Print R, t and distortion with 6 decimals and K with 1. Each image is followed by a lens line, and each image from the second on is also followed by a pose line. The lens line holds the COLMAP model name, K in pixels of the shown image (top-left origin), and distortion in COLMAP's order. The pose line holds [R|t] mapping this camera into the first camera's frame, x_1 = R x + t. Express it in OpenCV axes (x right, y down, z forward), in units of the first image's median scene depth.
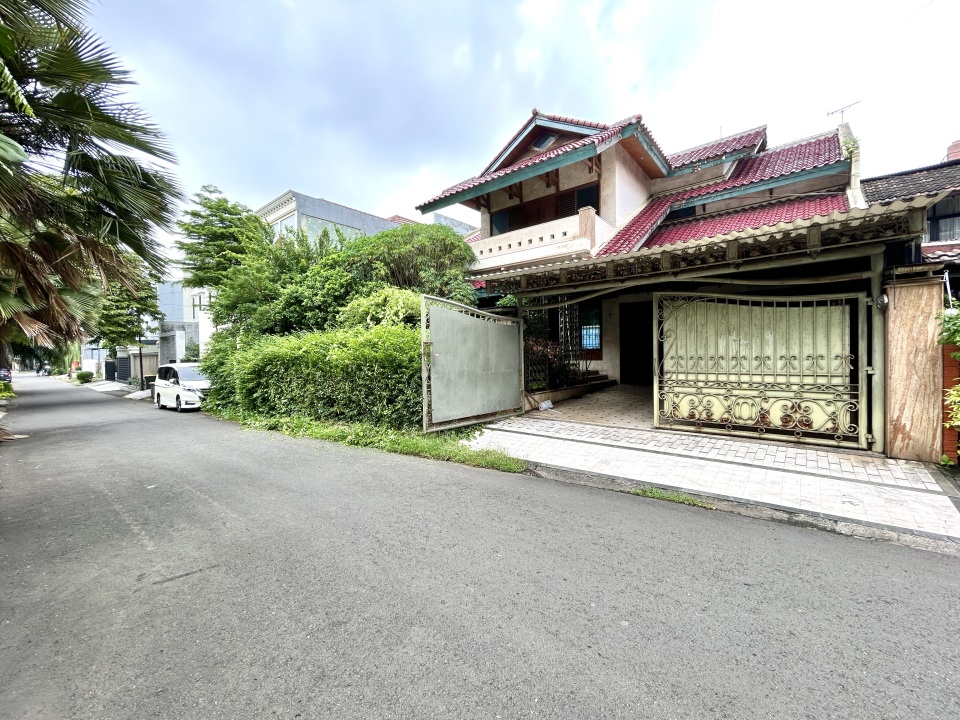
lens RADIAL K [[387.3, 0, 480.0], [0, 387.3, 360.0], [0, 0, 1]] dist [-0.000767, 0.000690]
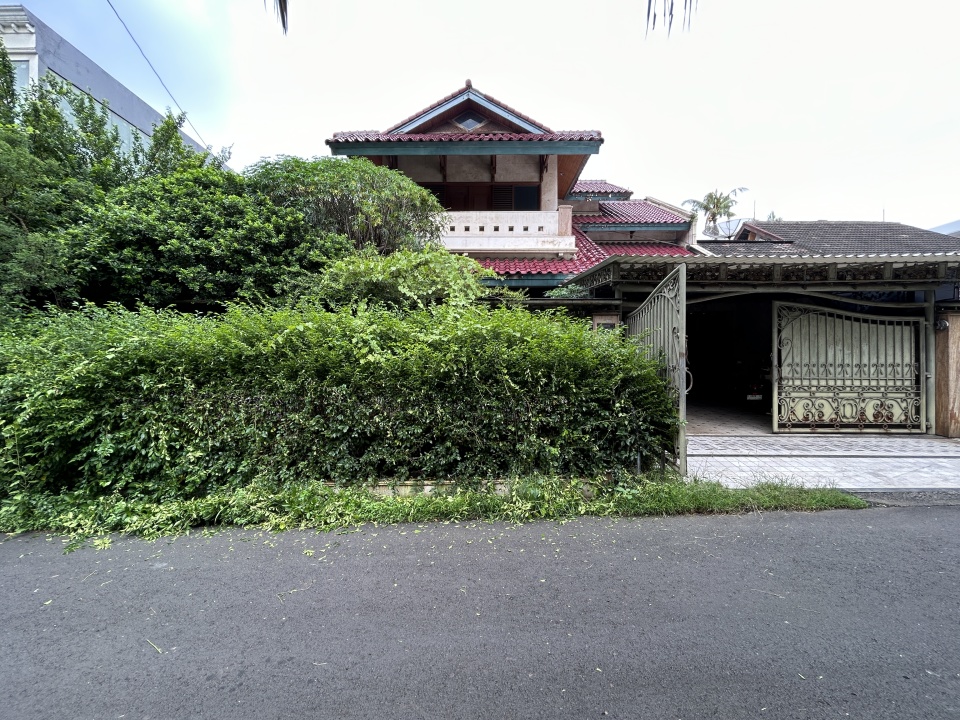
lens RADIAL K [[387.3, 0, 480.0], [0, 387.3, 360.0], [0, 0, 1]] dist [-0.000767, 0.000690]
pose [[0.783817, 0.018694, 0.620710, -0.856062], [-0.003443, 0.999662, -0.025760, 0.011940], [-0.620982, 0.018054, 0.783617, 0.724857]]
